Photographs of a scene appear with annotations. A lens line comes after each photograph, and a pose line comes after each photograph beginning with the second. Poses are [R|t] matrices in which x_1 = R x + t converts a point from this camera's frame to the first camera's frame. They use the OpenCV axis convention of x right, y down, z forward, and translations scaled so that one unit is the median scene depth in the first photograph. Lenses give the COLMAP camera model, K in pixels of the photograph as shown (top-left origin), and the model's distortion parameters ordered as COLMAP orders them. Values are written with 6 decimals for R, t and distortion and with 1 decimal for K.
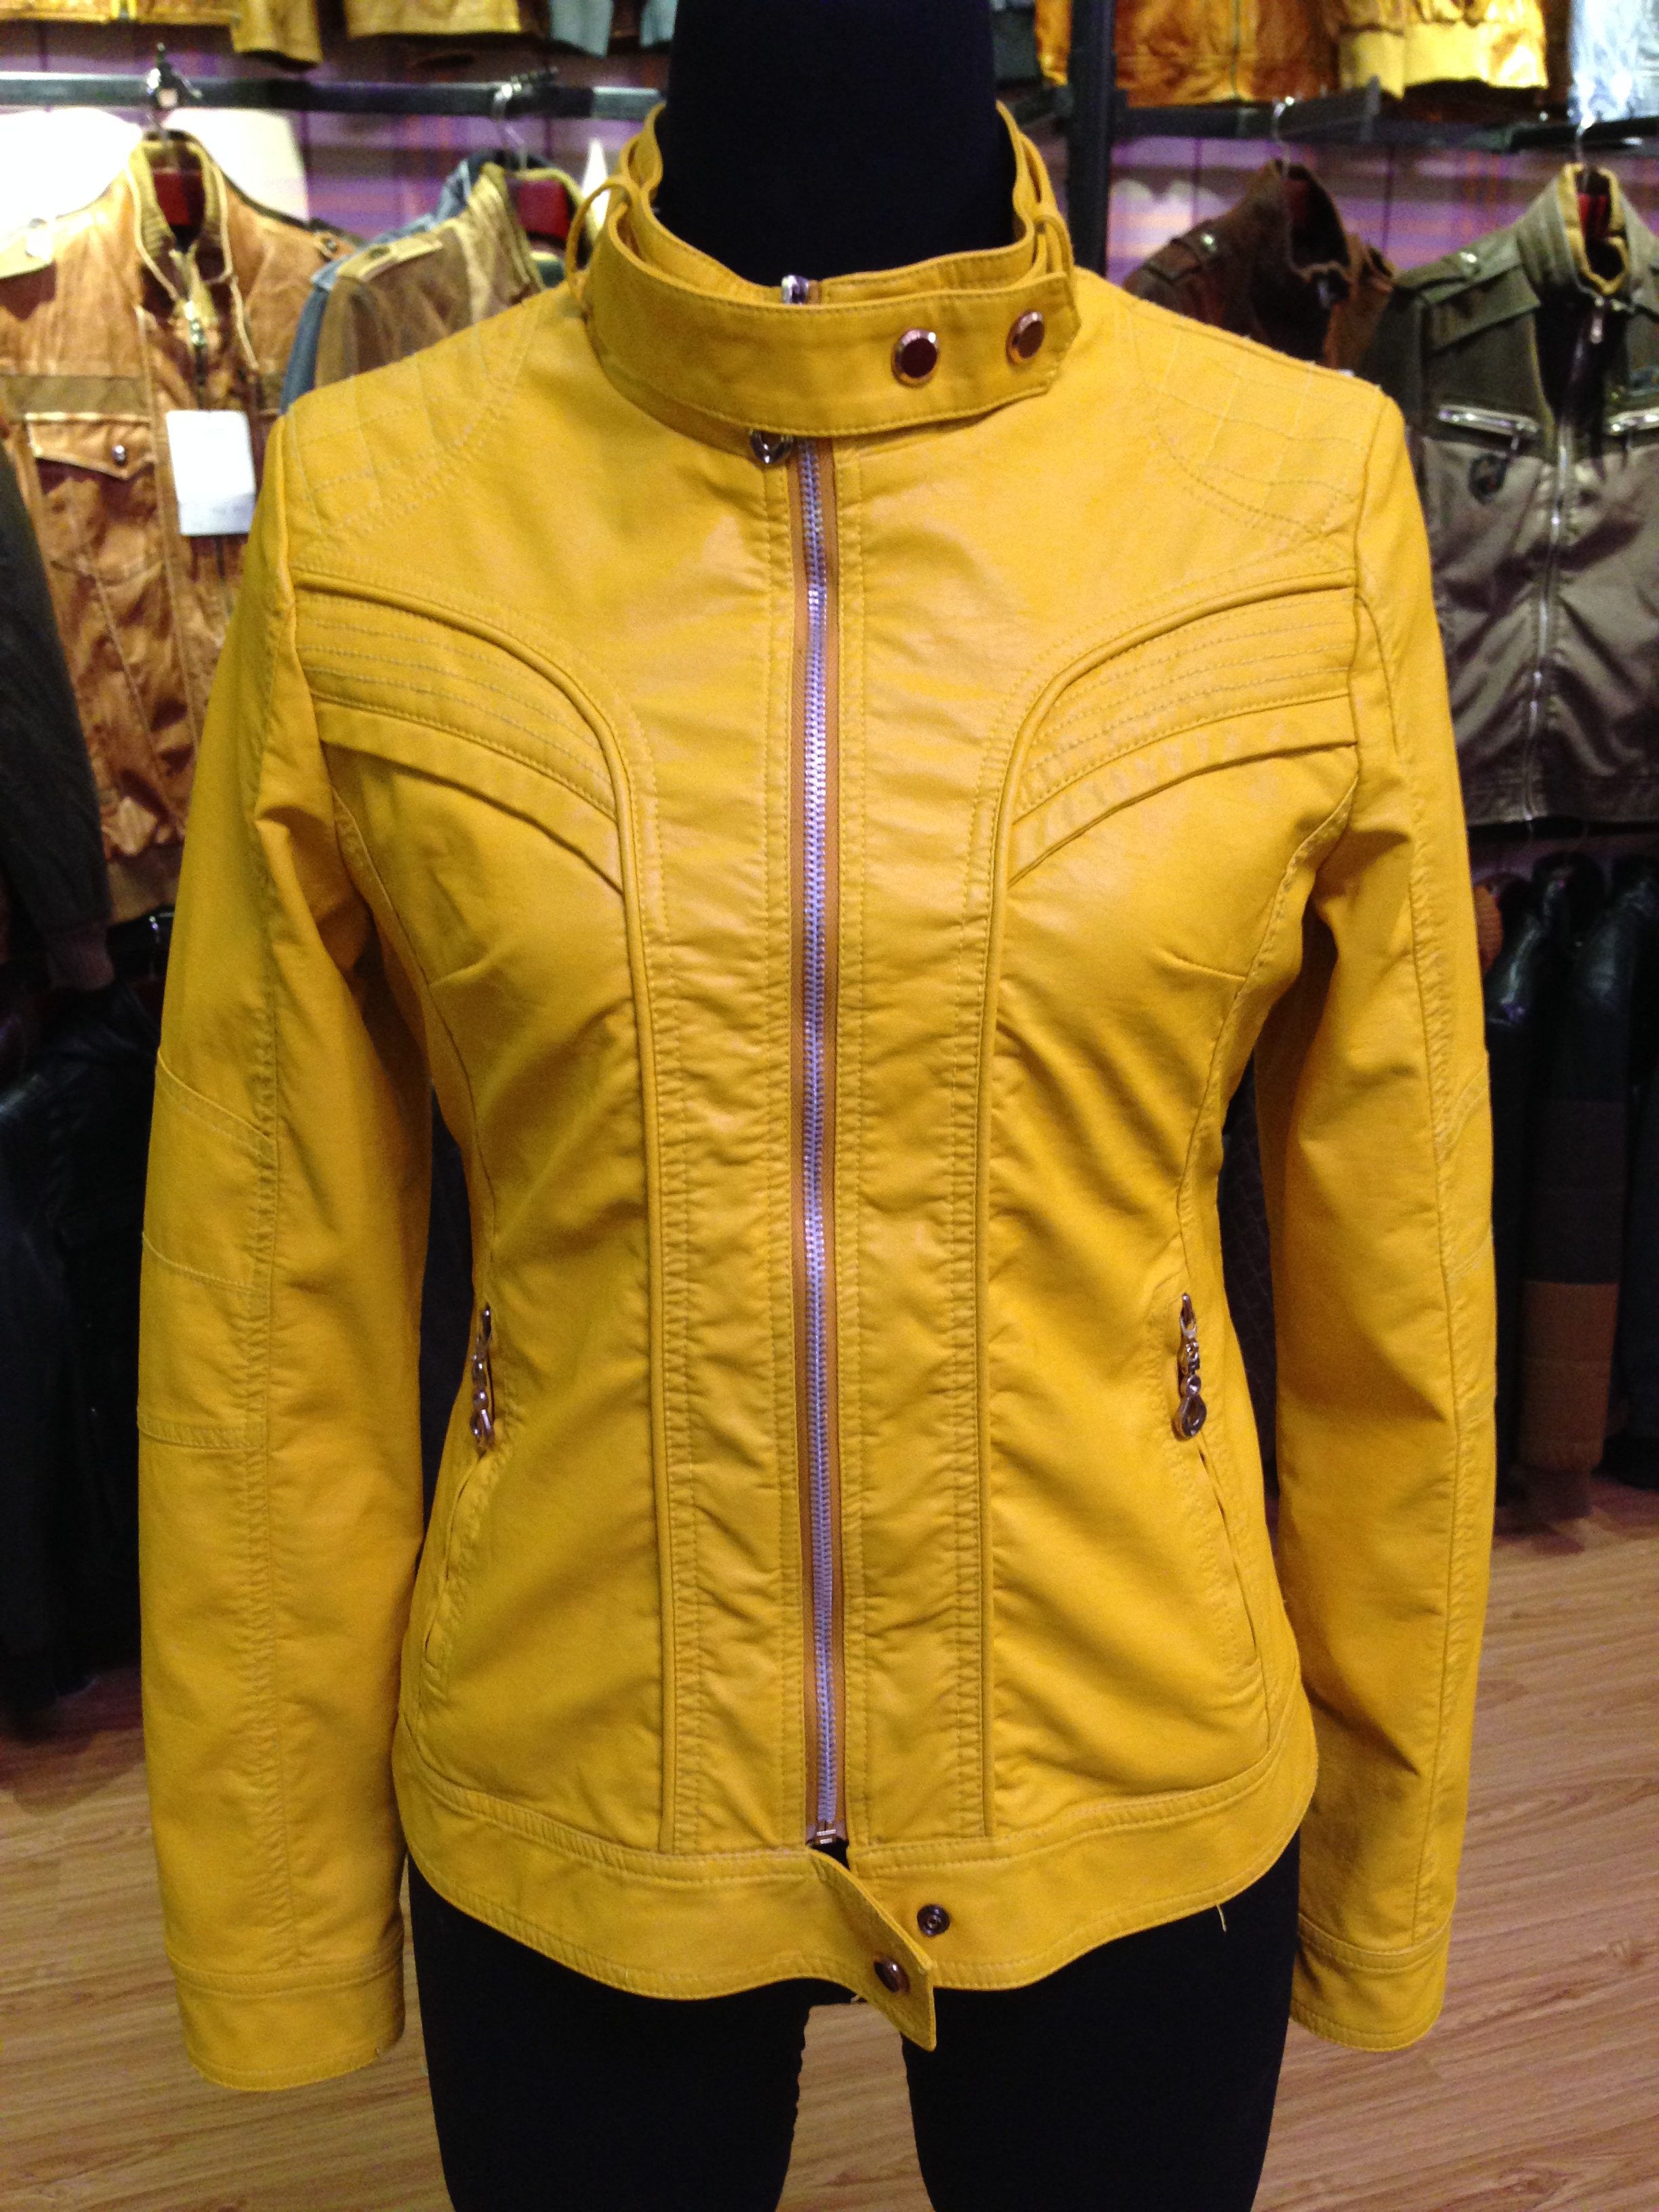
lens RADIAL K [[2037.9, 0, 824.9], [0, 2037.9, 1128.5], [0, 0, 1]] dist [0.134275, -0.280732]
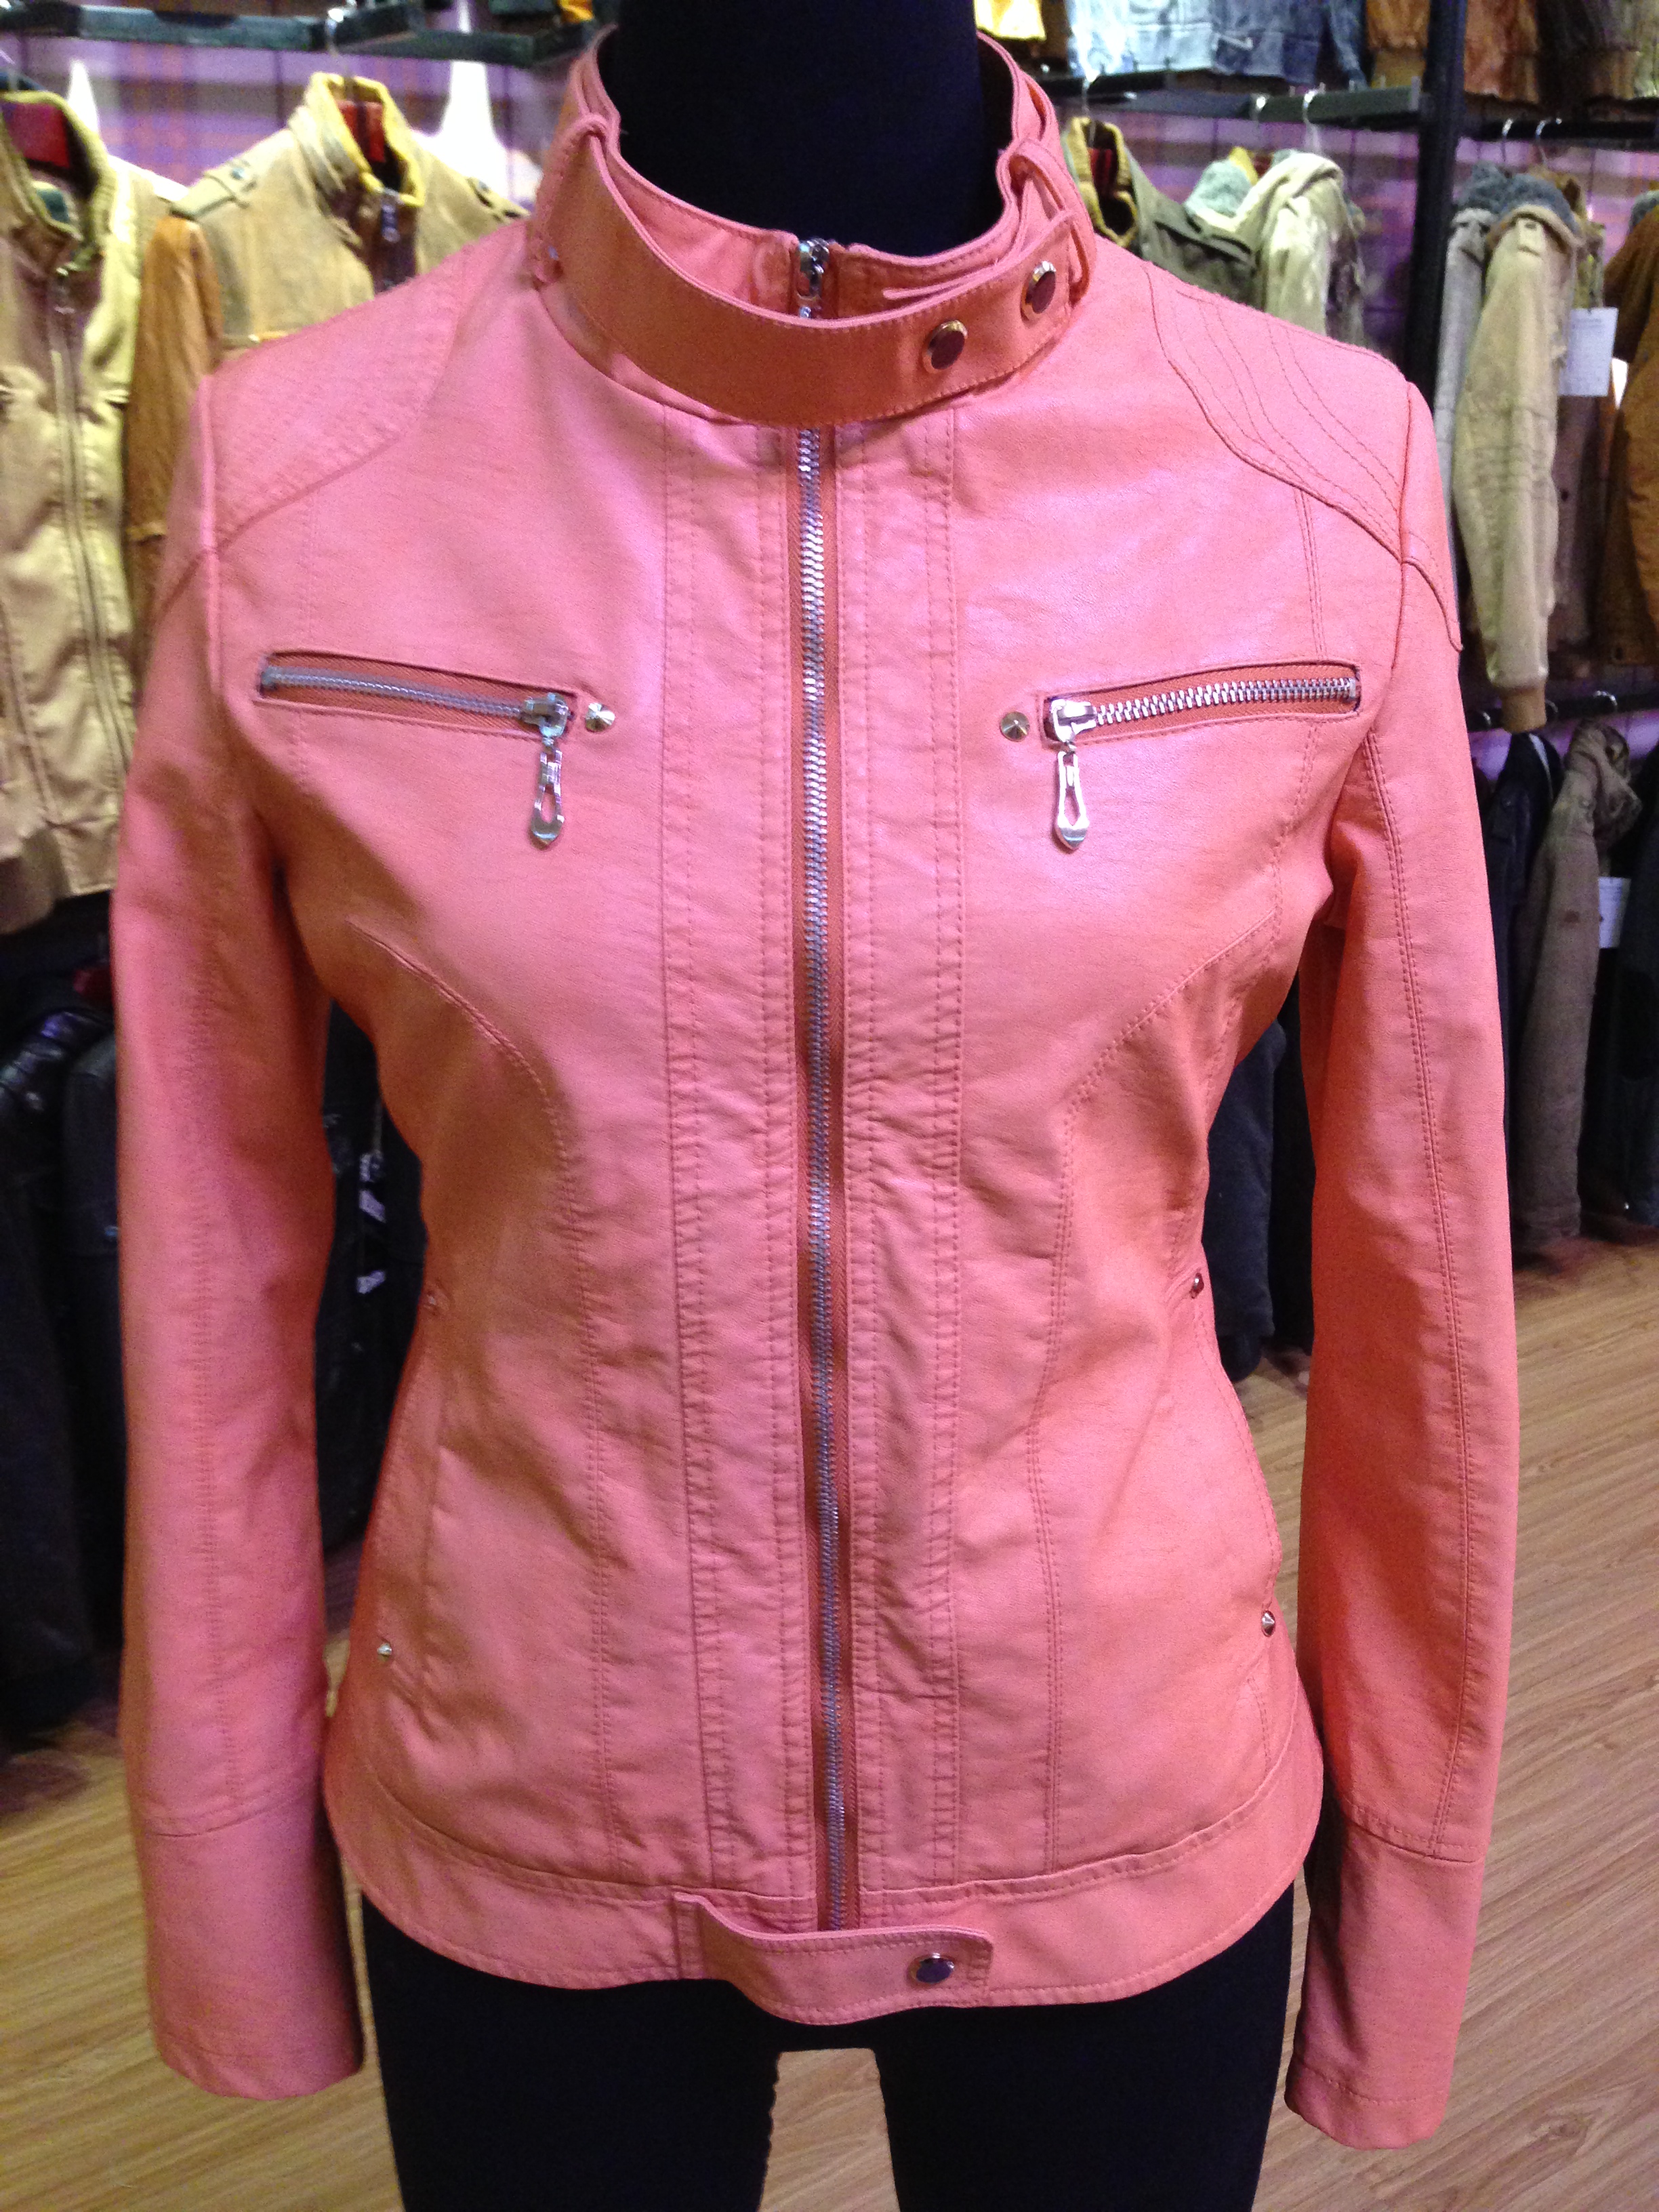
lens RADIAL K [[2042.6, 0, 829.3], [0, 2042.6, 1125.9], [0, 0, 1]] dist [0.120033, -0.253564]
pose [[0.963206, -0.087302, 0.254190, -0.069904], [0.081578, 0.996121, 0.032994, -0.013649], [-0.256084, -0.011044, 0.966591, 0.034755]]
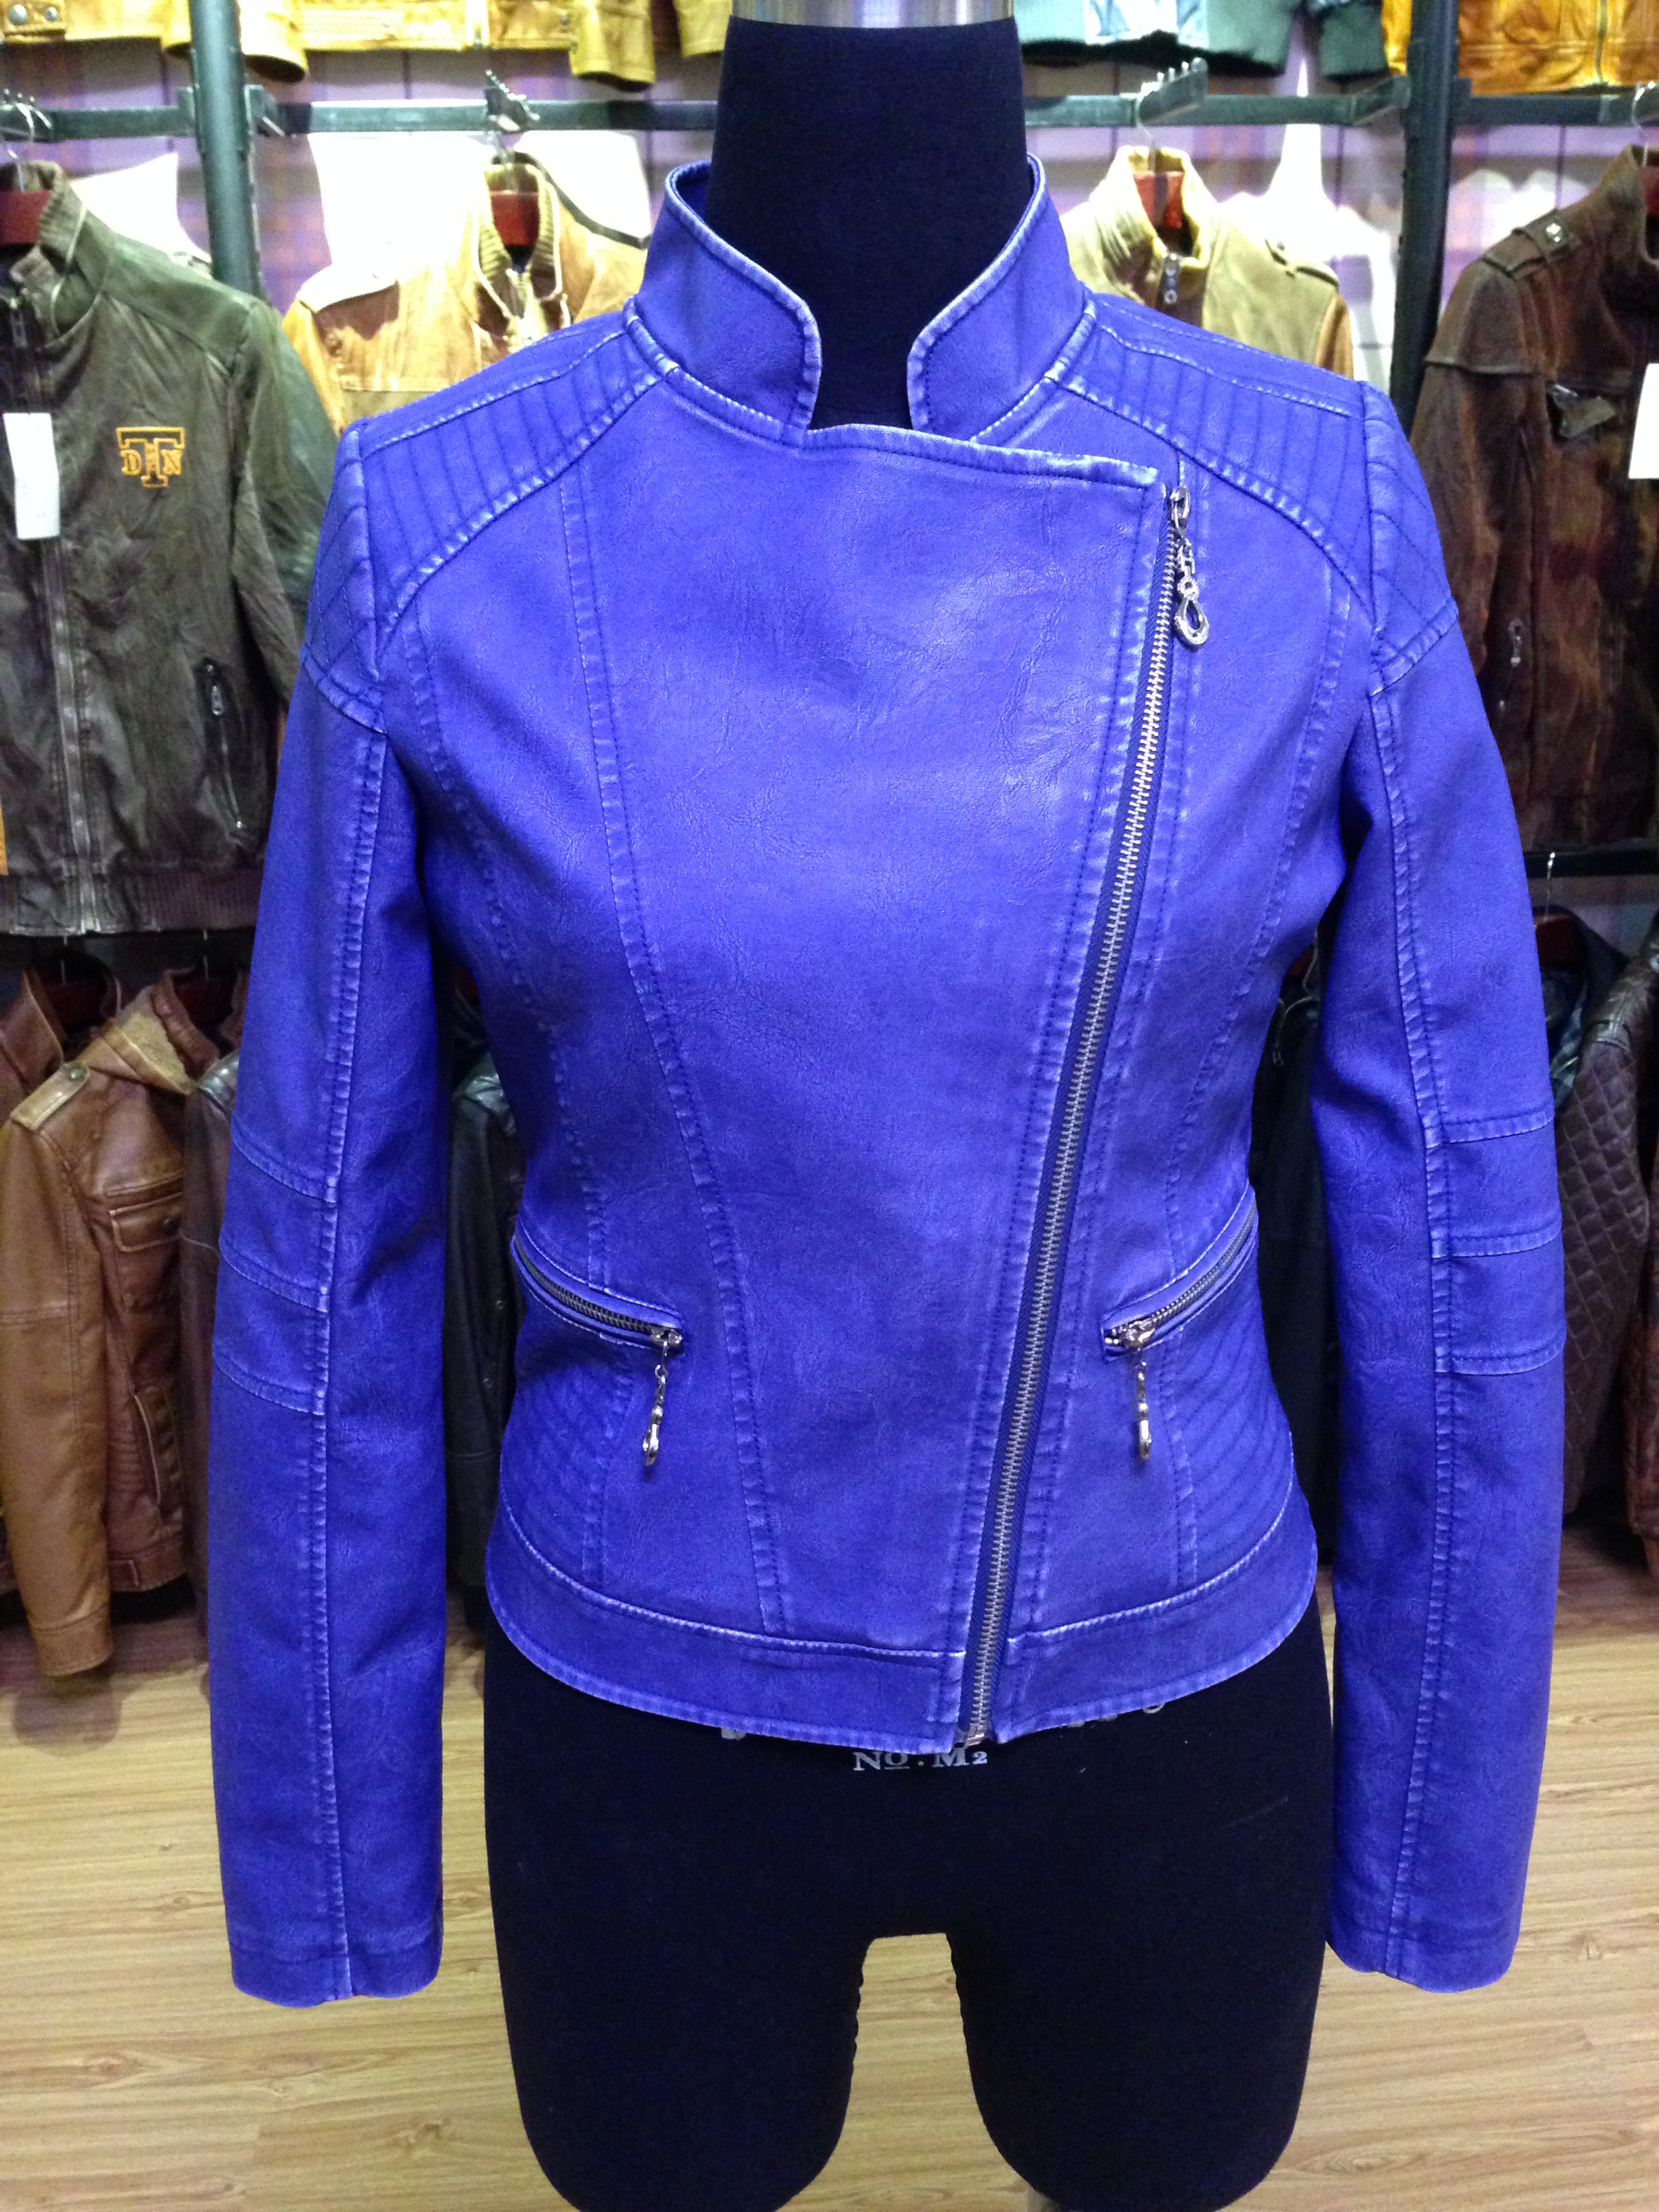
lens RADIAL K [[2035.1, 0, 831.7], [0, 2035.1, 1127.9], [0, 0, 1]] dist [0.130653, -0.272233]
pose [[0.978325, 0.055388, -0.199529, 0.076687], [-0.055291, 0.998452, 0.006062, -0.002569], [0.199556, 0.005102, 0.979873, 0.001999]]
